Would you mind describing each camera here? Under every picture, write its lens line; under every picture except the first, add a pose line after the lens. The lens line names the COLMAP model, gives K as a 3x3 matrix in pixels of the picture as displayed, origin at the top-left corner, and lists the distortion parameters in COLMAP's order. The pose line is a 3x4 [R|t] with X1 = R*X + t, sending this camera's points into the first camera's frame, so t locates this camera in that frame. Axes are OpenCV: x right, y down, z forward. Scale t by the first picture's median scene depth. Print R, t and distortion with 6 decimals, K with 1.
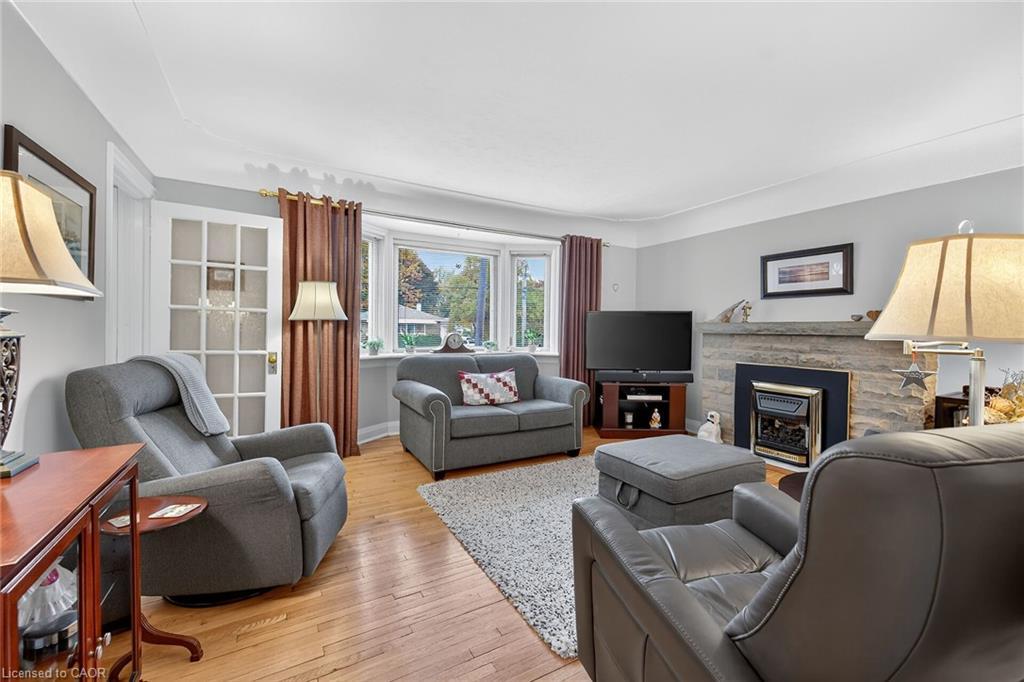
lens RADIAL K [[395.1, 0, 512.7], [0, 395.1, 333.7], [0, 0, 1]] dist [0.000502, -0.000207]
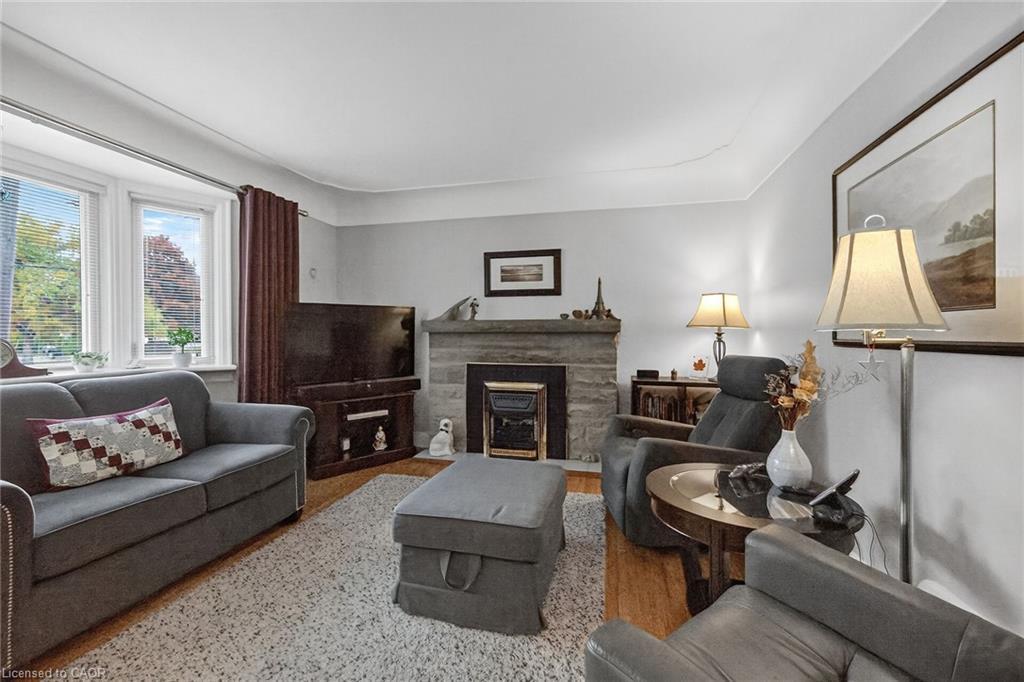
lens RADIAL K [[424.1, 0, 499.0], [0, 424.1, 335.4], [0, 0, 1]] dist [-0.001463, -0.000514]
pose [[0.695580, -0.013937, 0.718314, -0.102404], [0.015209, 0.999873, 0.004672, 0.004140], [-0.718288, 0.007675, 0.695704, 0.257033]]
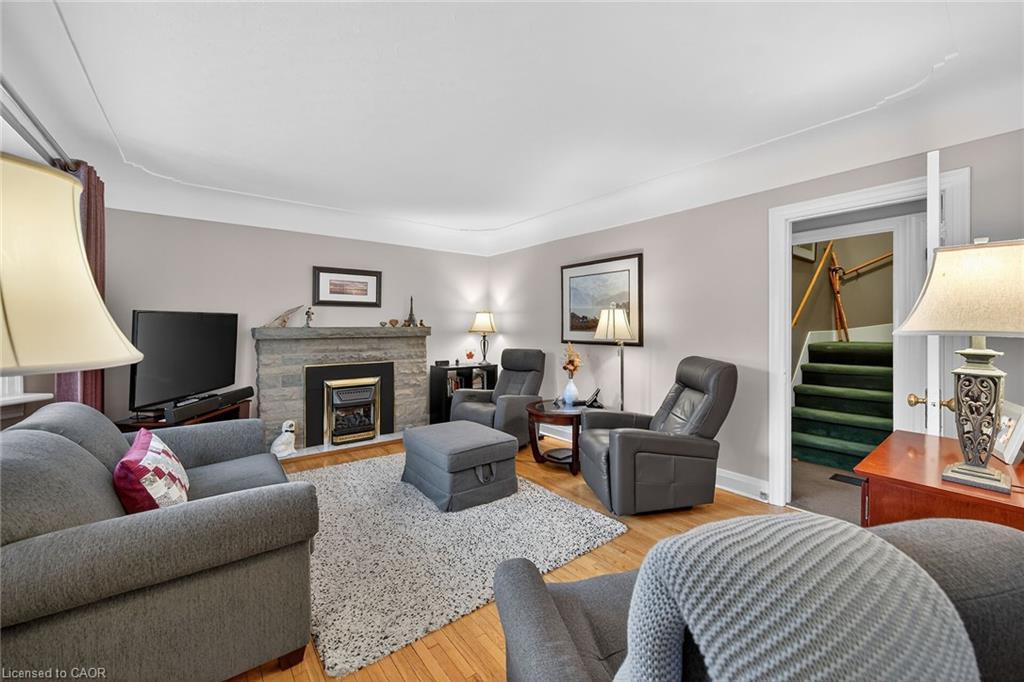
lens RADIAL K [[402.3, 0, 519.3], [0, 402.3, 324.0], [0, 0, 1]] dist [0.000461, -0.000041]
pose [[-0.144595, -0.005777, 0.989474, -0.564707], [0.012681, 0.999890, 0.007691, -0.039266], [-0.989410, 0.013660, -0.144506, 0.621051]]
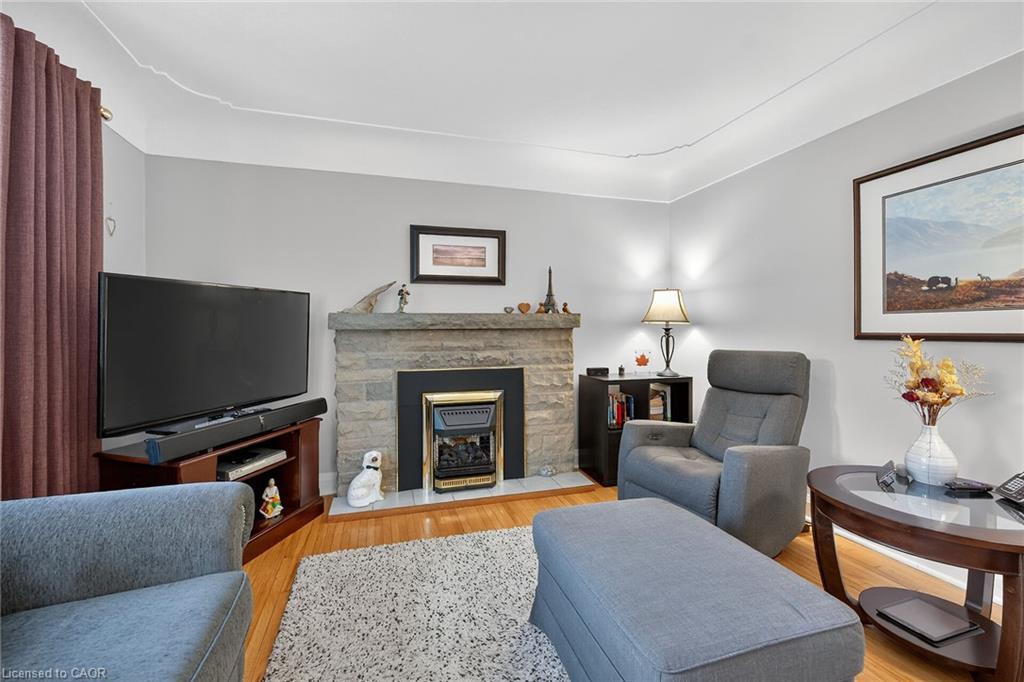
lens RADIAL K [[418.7, 0, 497.0], [0, 418.7, 329.7], [0, 0, 1]] dist [0.000410, -0.000030]
pose [[0.243577, -0.013730, 0.969784, -0.104209], [0.020464, 0.999750, 0.009014, -0.002179], [-0.969666, 0.017650, 0.243797, 0.672922]]
